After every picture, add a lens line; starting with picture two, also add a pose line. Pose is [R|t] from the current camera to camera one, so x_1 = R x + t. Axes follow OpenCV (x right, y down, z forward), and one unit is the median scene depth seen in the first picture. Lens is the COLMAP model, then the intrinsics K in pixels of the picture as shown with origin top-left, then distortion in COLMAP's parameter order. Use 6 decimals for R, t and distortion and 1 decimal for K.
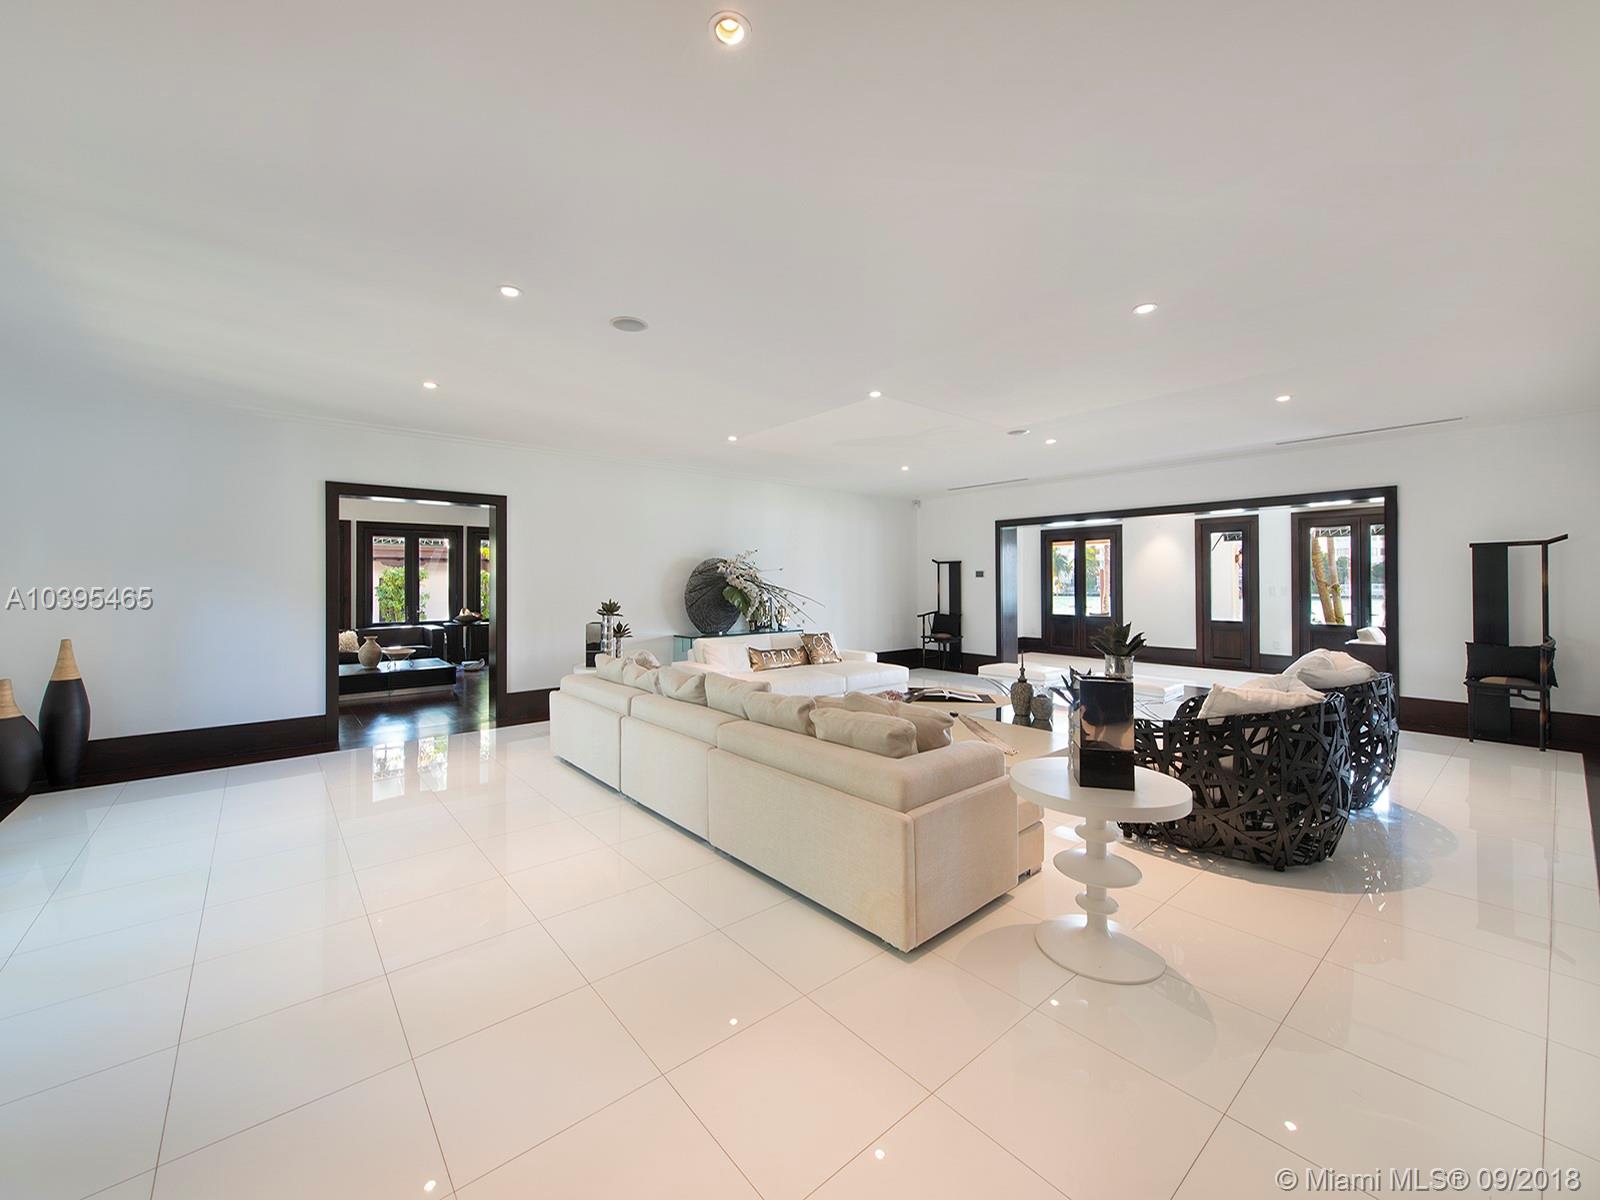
lens RADIAL K [[643.9, 0, 796.0], [0, 643.9, 586.3], [0, 0, 1]] dist [0.013962, -0.002944]
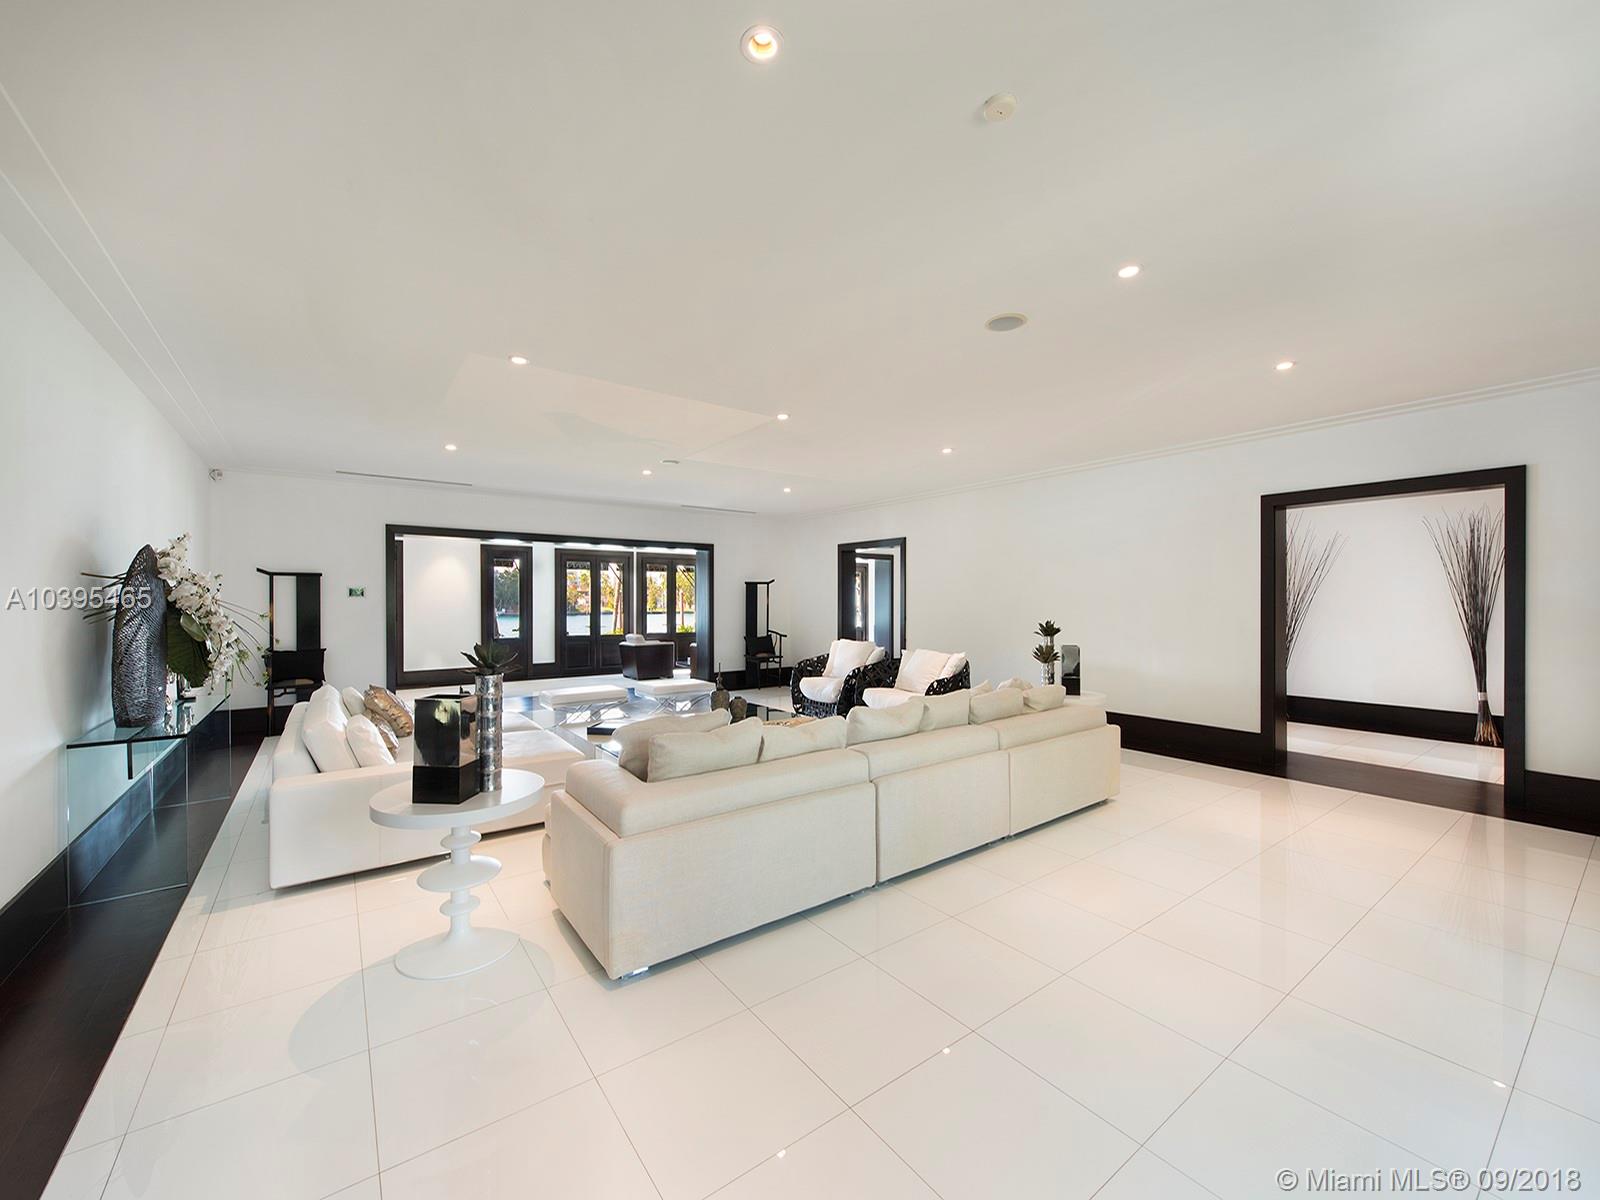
lens RADIAL K [[643.9, 0, 799.1], [0, 643.9, 609.4], [0, 0, 1]] dist [0.013962, -0.002944]
pose [[0.047484, -0.009372, 0.998828, -0.597443], [0.008544, 0.999923, 0.008976, -0.003508], [-0.998835, 0.008108, 0.047561, 0.615707]]
